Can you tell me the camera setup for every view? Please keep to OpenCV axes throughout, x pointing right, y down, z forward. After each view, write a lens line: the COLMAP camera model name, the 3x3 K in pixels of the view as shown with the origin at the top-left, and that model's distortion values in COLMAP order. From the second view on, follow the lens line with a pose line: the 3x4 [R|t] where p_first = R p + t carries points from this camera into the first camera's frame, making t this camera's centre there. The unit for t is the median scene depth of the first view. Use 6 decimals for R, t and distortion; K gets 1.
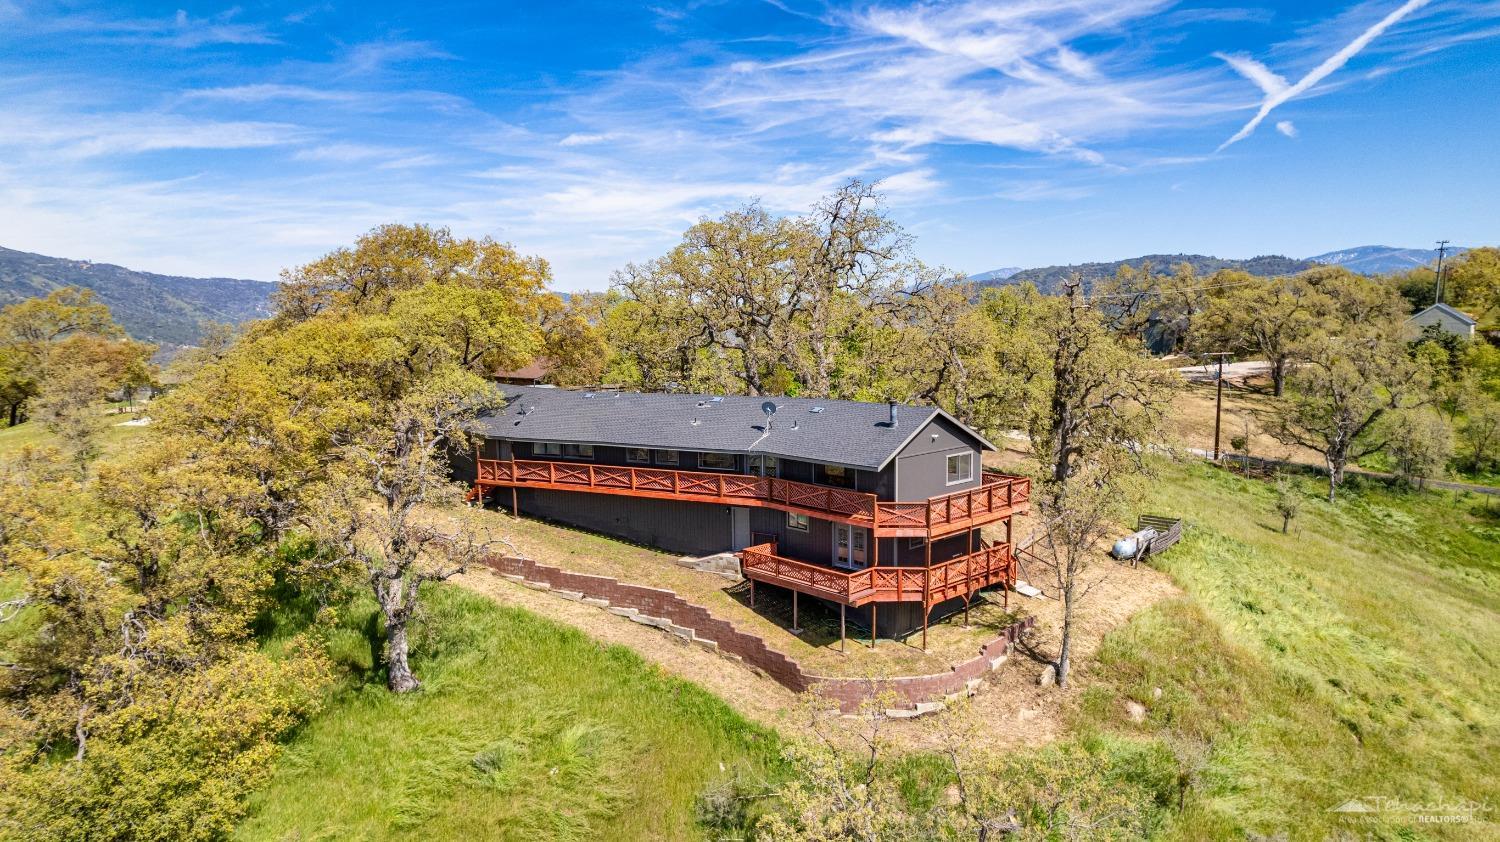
lens RADIAL K [[1046.7, 0, 774.8], [0, 1046.7, 422.3], [0, 0, 1]] dist [-0.060083, 0.162454]
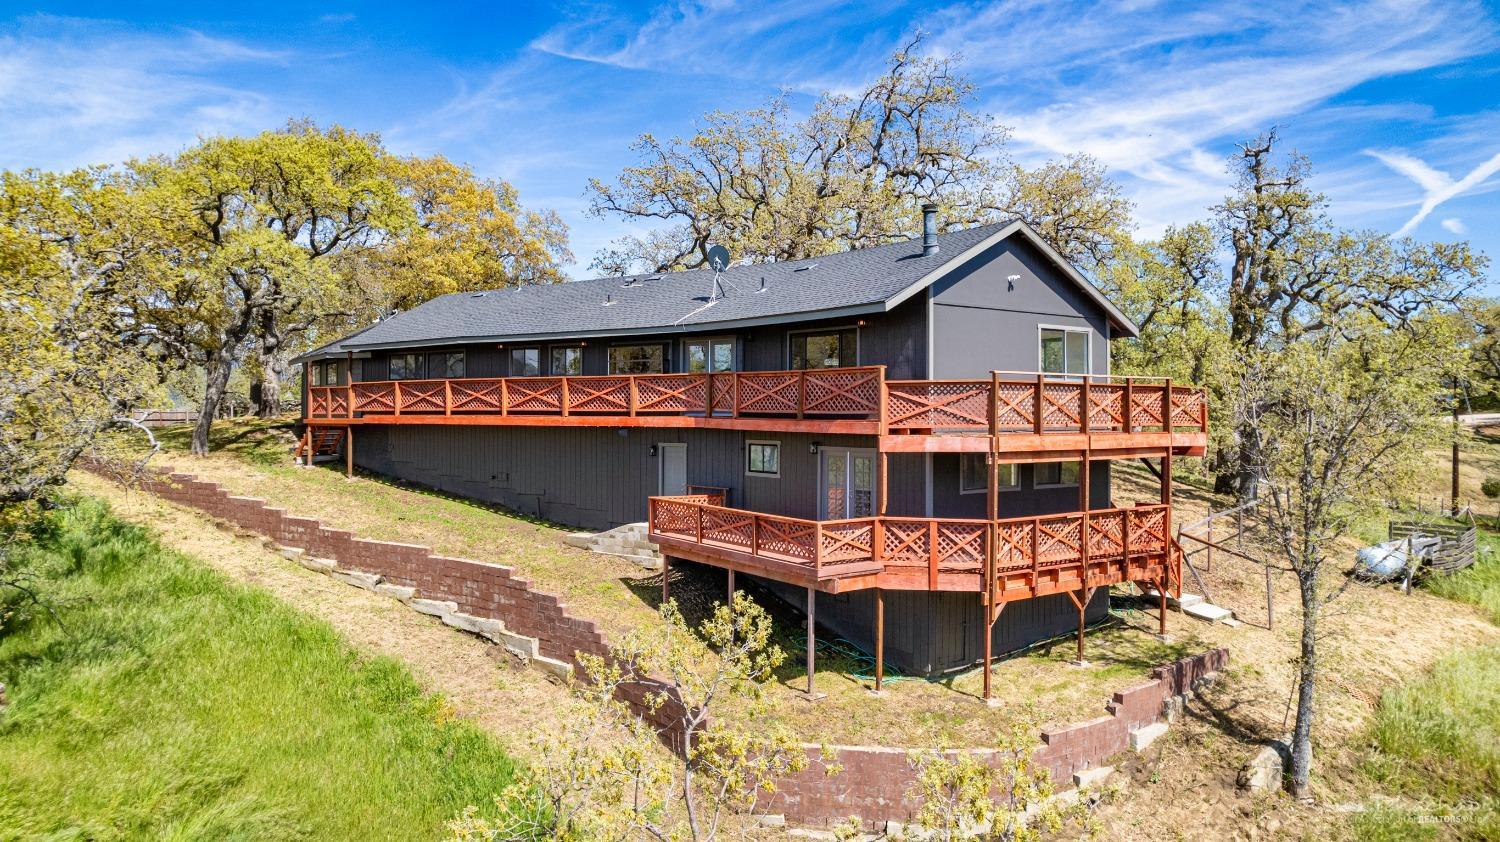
lens RADIAL K [[1050.1, 0, 749.9], [0, 1050.1, 392.1], [0, 0, 1]] dist [-0.072863, 0.123483]
pose [[0.989703, 0.011635, -0.142663, 0.098984], [-0.030432, 0.991008, -0.130296, 0.139191], [0.139864, 0.133295, 0.981158, 0.482903]]
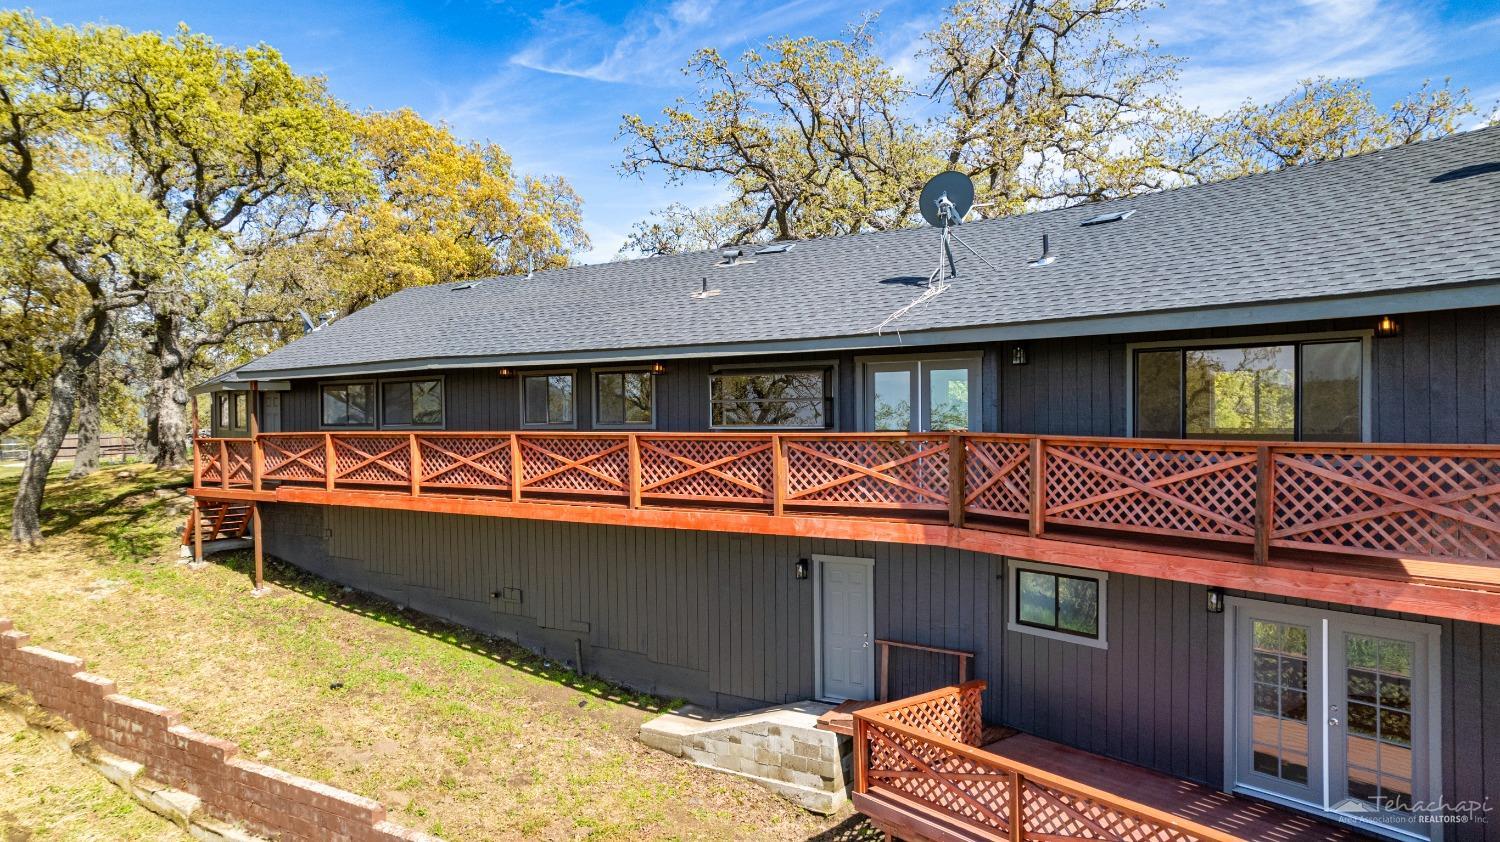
lens RADIAL K [[1016.2, 0, 757.2], [0, 1016.2, 423.3], [0, 0, 1]] dist [-0.111280, 0.144195]
pose [[0.993682, 0.003053, -0.112194, -0.027202], [-0.014373, 0.994860, -0.100231, 0.079561], [0.111311, 0.101210, 0.988618, 0.773624]]
